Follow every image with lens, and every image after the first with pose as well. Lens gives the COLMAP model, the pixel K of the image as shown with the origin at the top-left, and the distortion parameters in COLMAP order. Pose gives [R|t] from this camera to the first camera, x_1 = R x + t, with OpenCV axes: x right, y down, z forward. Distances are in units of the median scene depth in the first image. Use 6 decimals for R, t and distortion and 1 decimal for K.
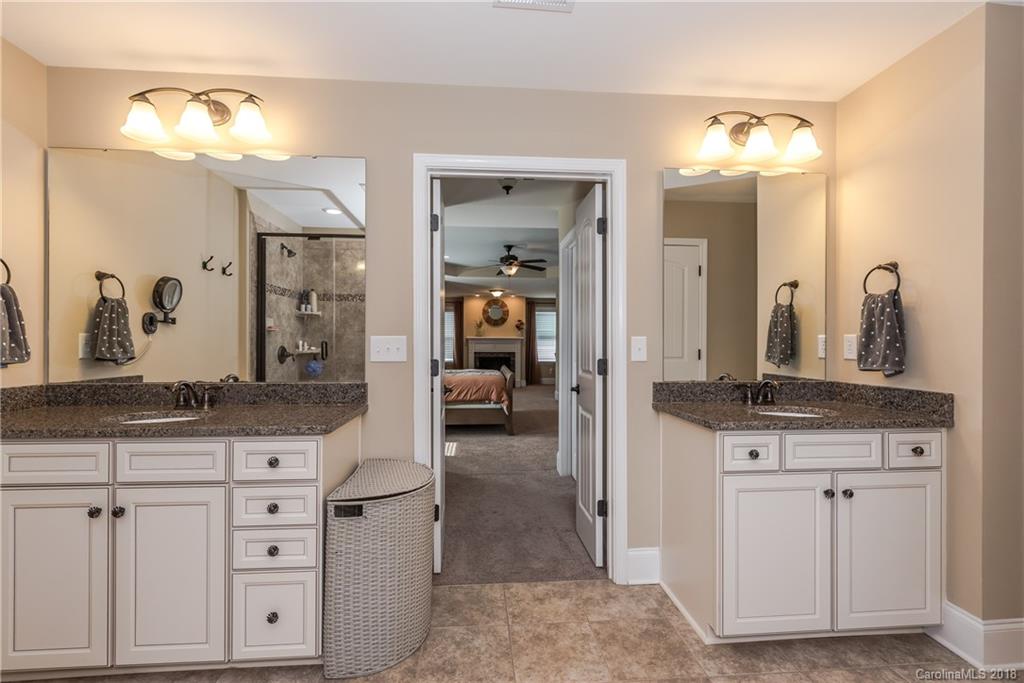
lens RADIAL K [[442.3, 0, 513.3], [0, 442.3, 342.2], [0, 0, 1]] dist [-0.001350, -0.000273]
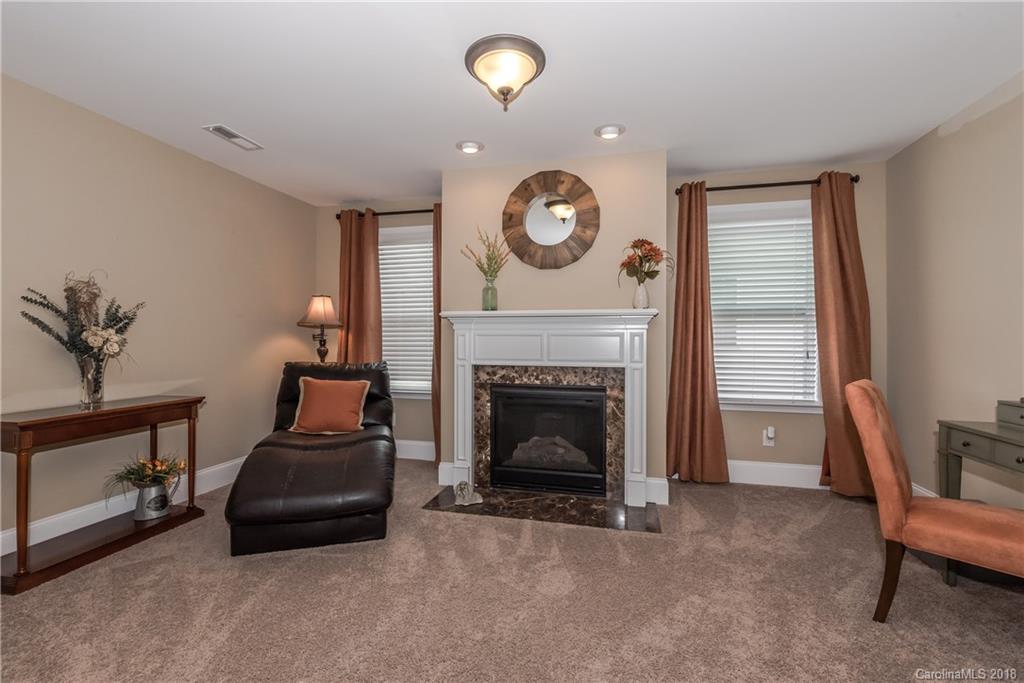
lens RADIAL K [[442.3, 0, 513.3], [0, 442.3, 342.2], [0, 0, 1]] dist [-0.001350, -0.000273]
pose [[0.946914, 0.004764, -0.321453, 0.025584], [-0.002541, 0.999970, 0.007335, 0.005930], [0.321478, -0.006128, 0.946897, 0.736413]]
